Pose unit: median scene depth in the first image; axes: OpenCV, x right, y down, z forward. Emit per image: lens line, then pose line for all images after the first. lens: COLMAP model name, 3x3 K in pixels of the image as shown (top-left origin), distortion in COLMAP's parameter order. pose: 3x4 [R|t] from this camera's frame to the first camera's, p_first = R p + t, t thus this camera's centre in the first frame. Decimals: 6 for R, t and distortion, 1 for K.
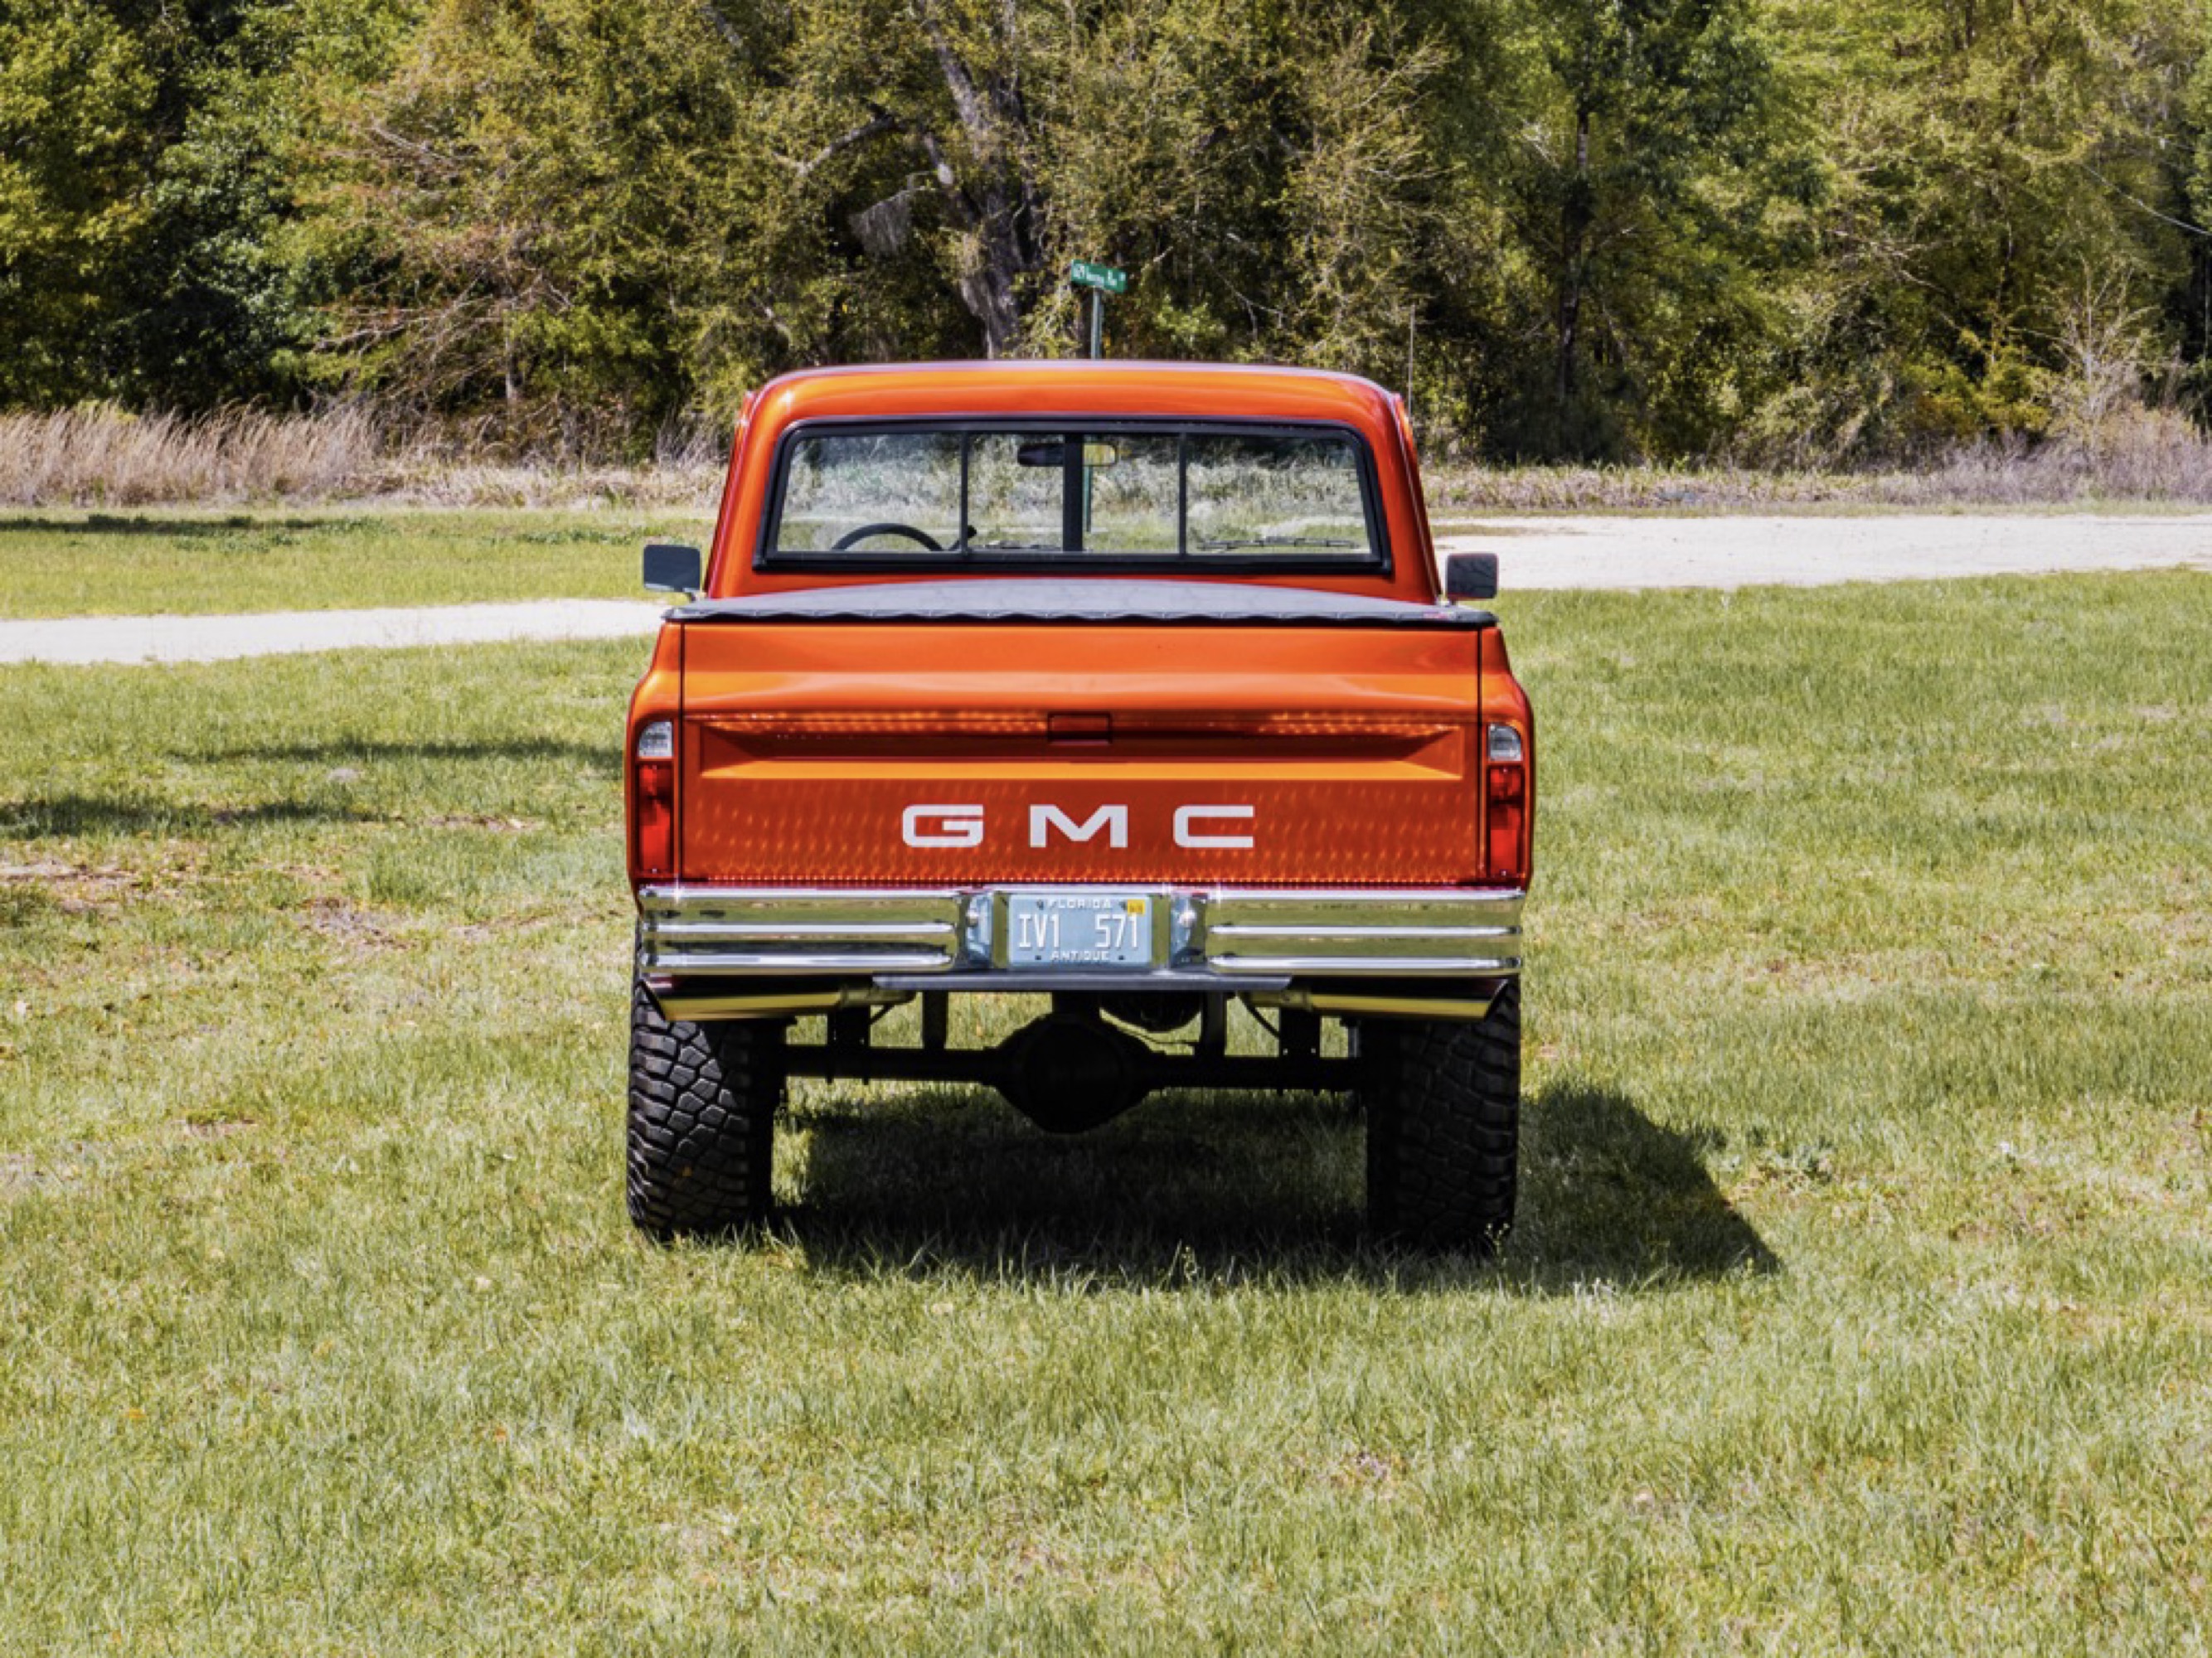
lens RADIAL K [[10588.1, 0, 1106.0], [0, 10588.1, 829.0], [0, 0, 1]] dist [-0.349565, 9.583258]
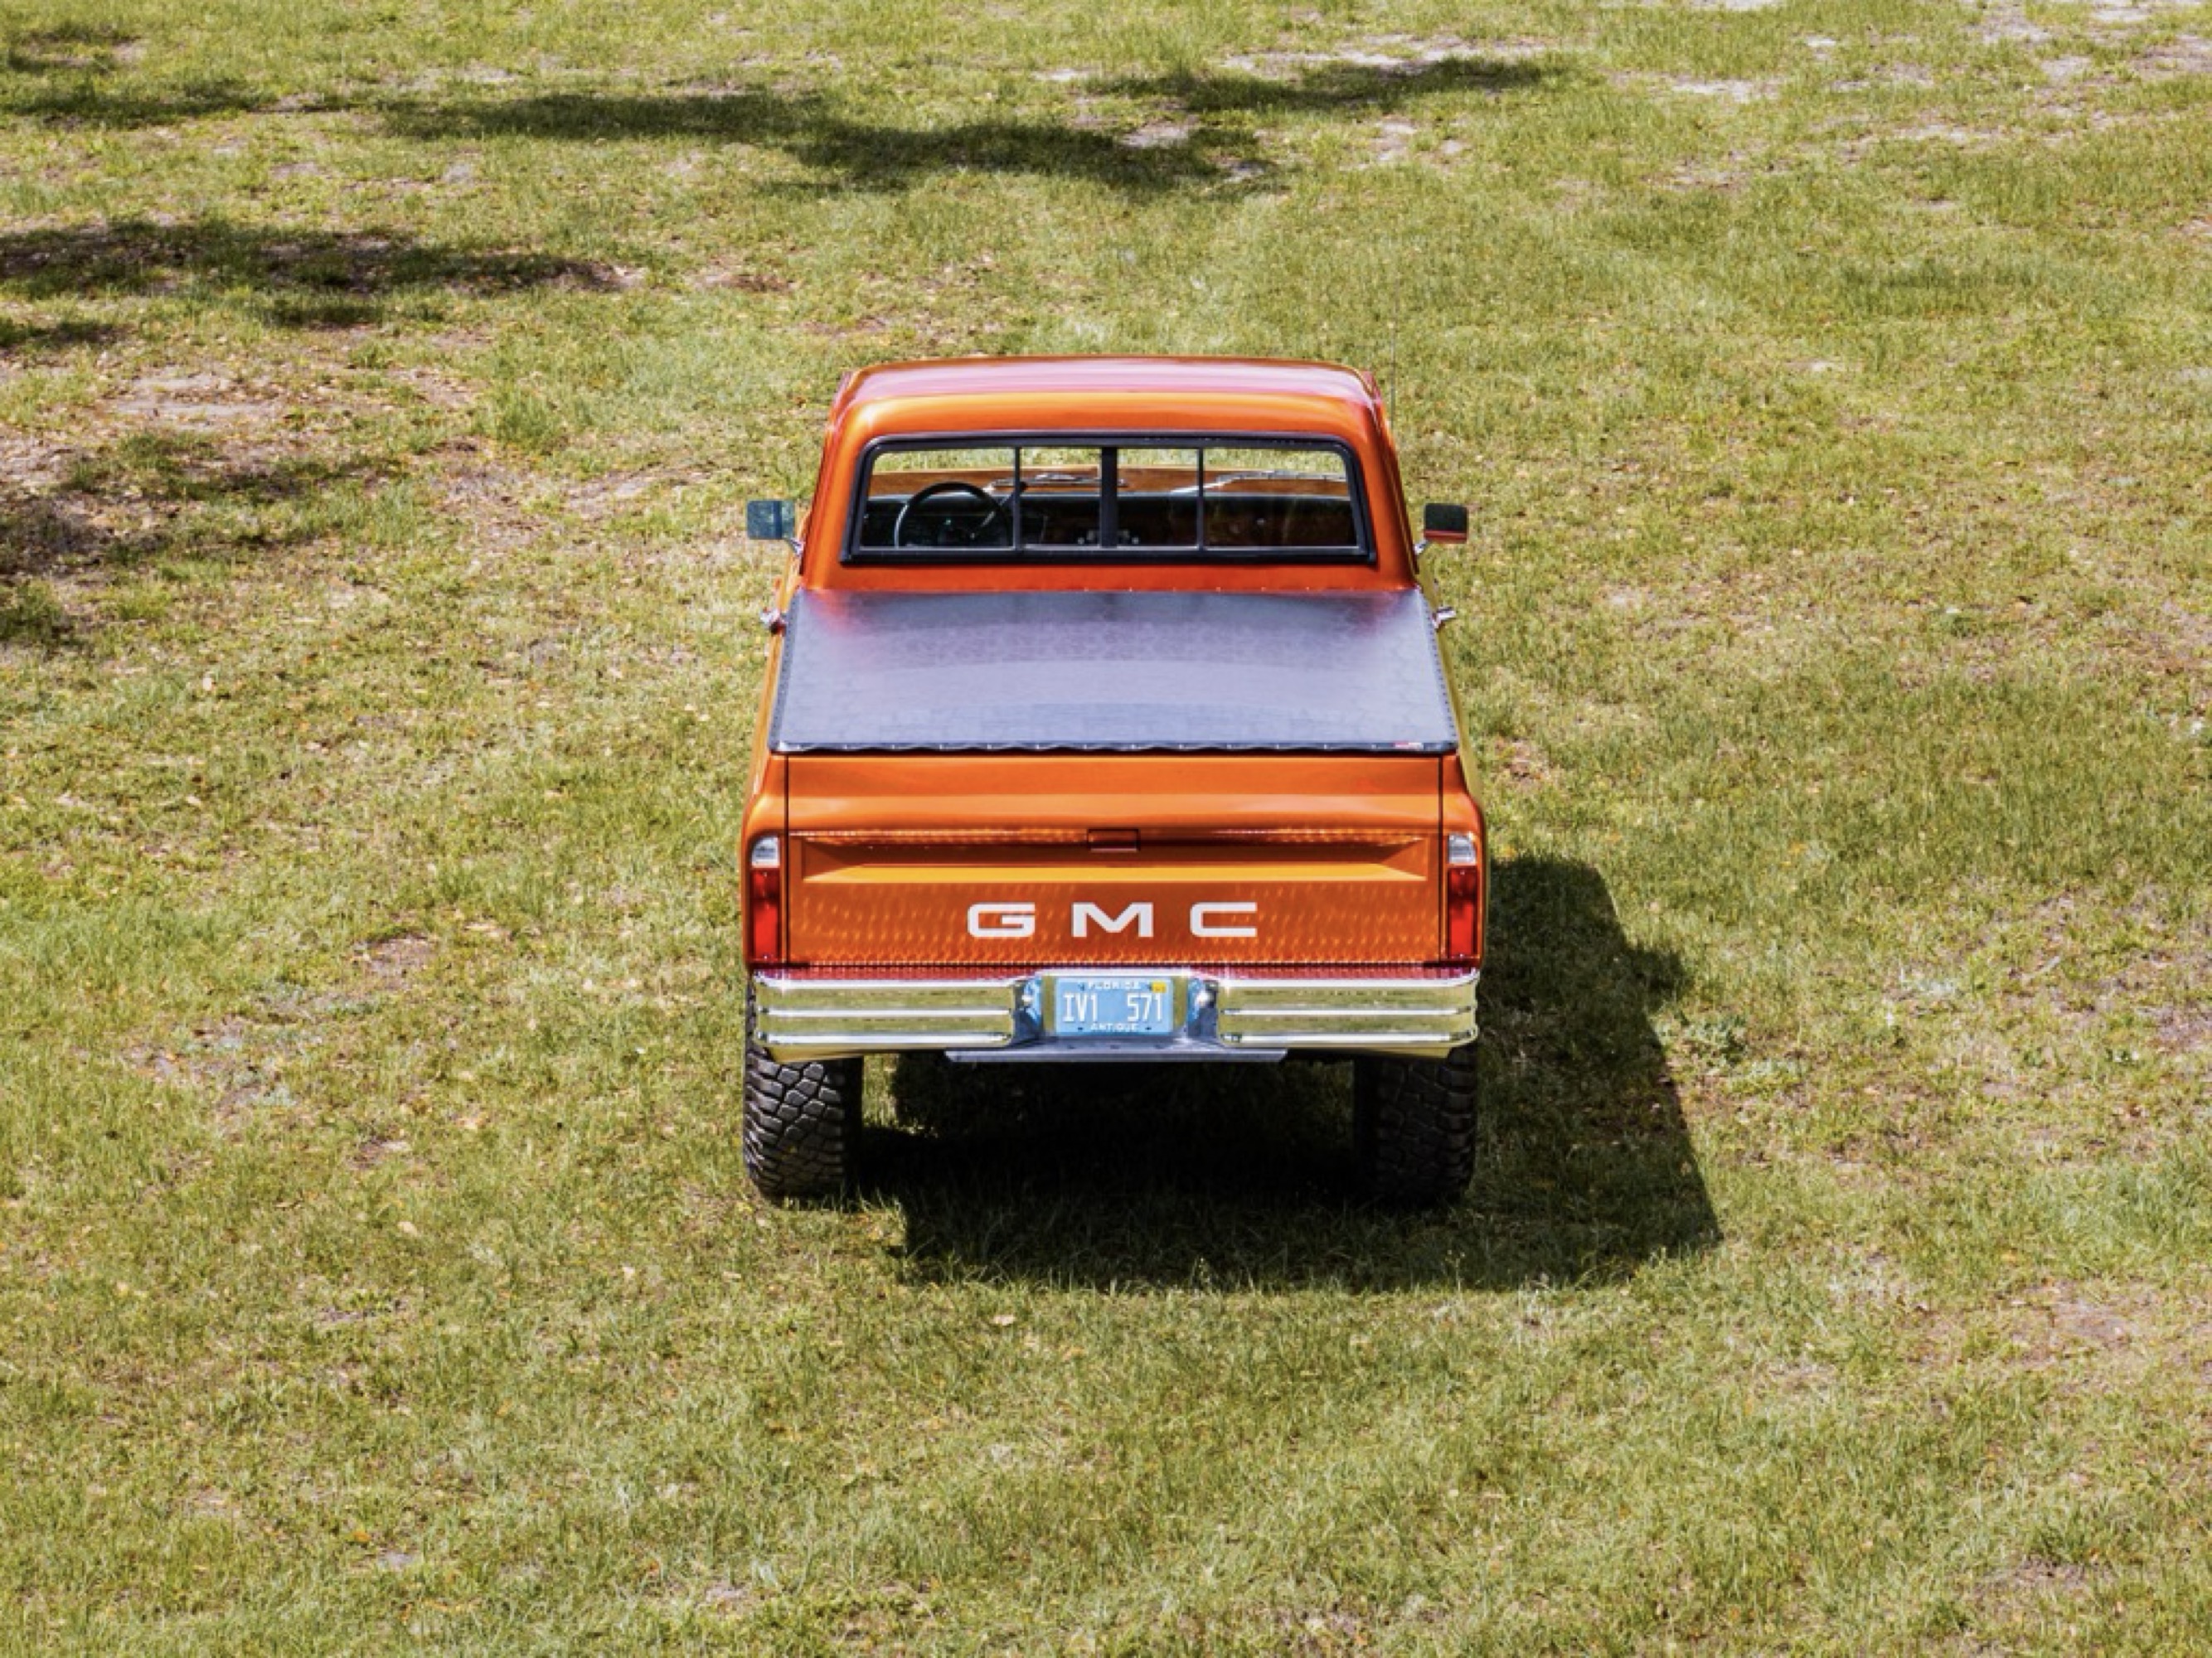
lens RADIAL K [[10588.1, 0, 1106.0], [0, 10588.1, 829.0], [0, 0, 1]] dist [-0.349565, 9.583258]
pose [[0.999966, -0.004199, -0.007124, 0.005362], [0.005226, 0.988536, 0.150893, -0.194754], [0.006409, -0.150925, 0.988524, -0.204465]]
